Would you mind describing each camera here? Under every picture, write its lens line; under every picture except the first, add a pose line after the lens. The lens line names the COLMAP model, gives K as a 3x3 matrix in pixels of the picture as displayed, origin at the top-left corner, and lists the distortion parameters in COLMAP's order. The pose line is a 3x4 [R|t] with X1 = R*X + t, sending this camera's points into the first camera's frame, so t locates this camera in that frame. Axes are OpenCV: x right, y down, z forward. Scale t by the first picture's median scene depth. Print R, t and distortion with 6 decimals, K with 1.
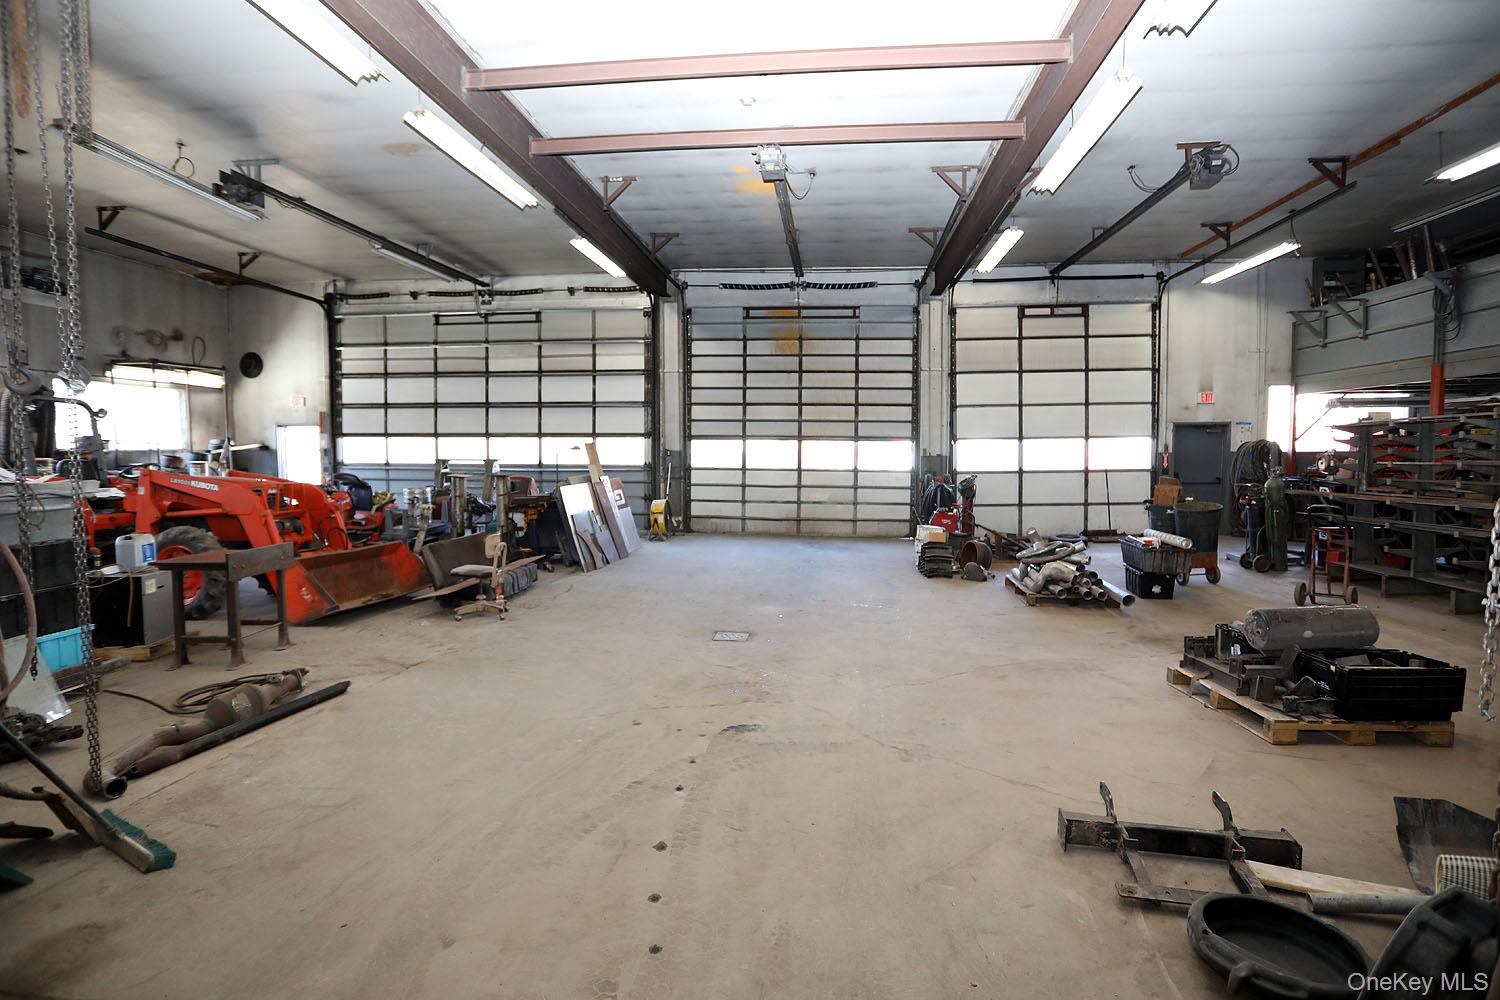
lens RADIAL K [[734.8, 0, 750.0], [0, 734.8, 500.0], [0, 0, 1]] dist [-0.064019, 0.025103]
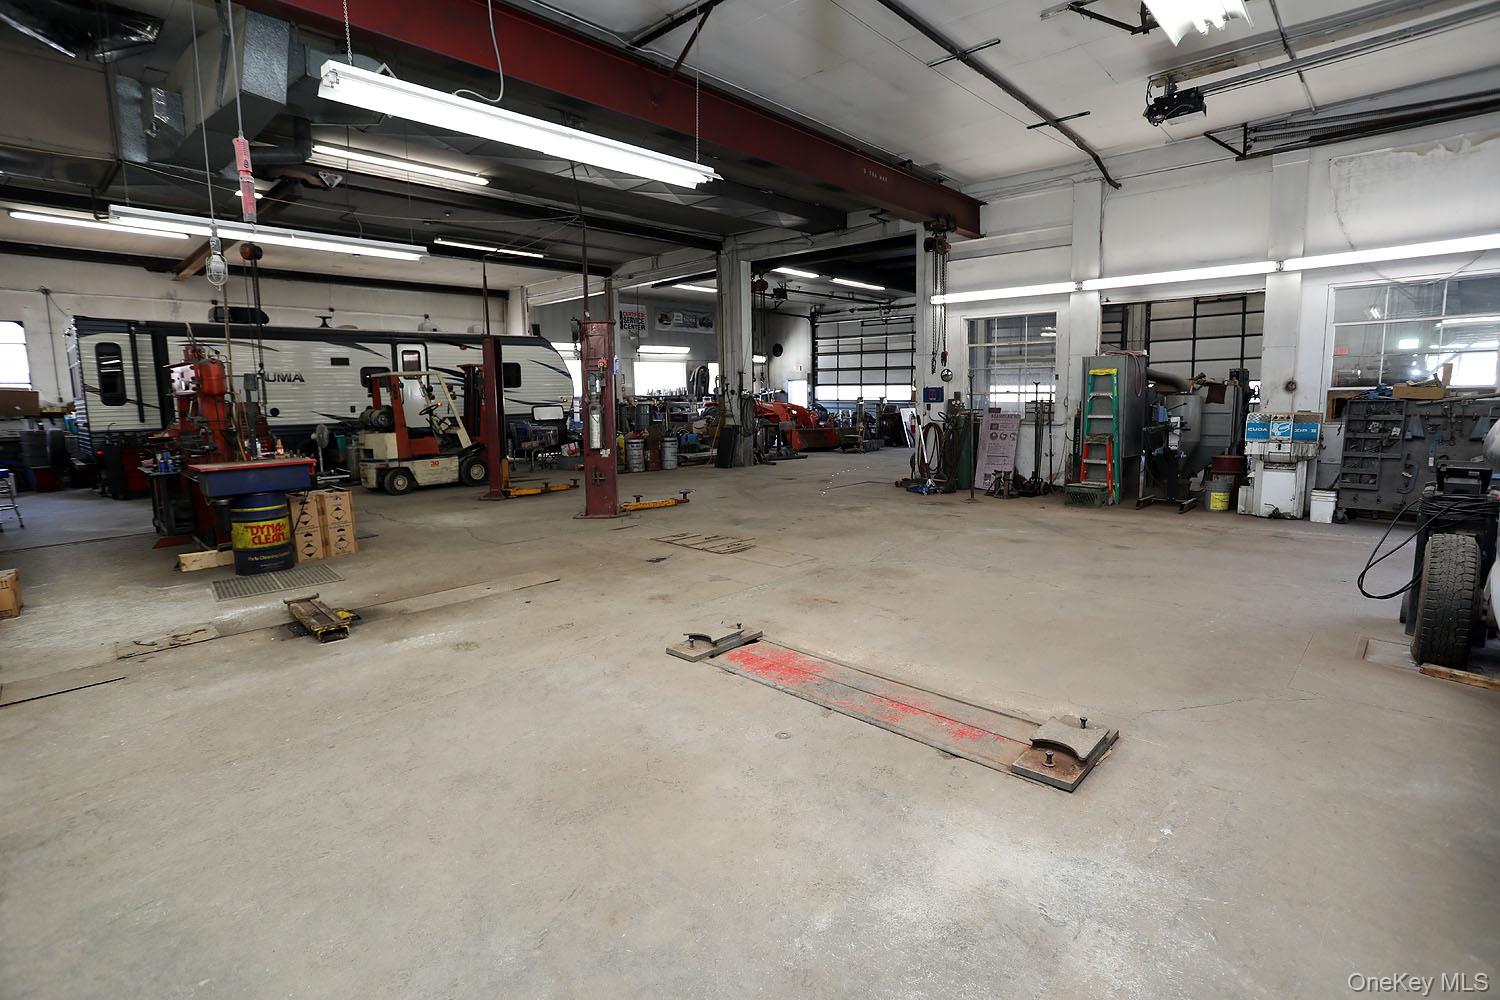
lens RADIAL K [[734.8, 0, 750.0], [0, 734.8, 500.0], [0, 0, 1]] dist [-0.064019, 0.025103]
pose [[0.812244, 0.071999, -0.578858, 0.468433], [-0.024765, 0.995715, 0.089099, 0.048780], [0.582793, -0.058035, 0.810546, -0.749292]]
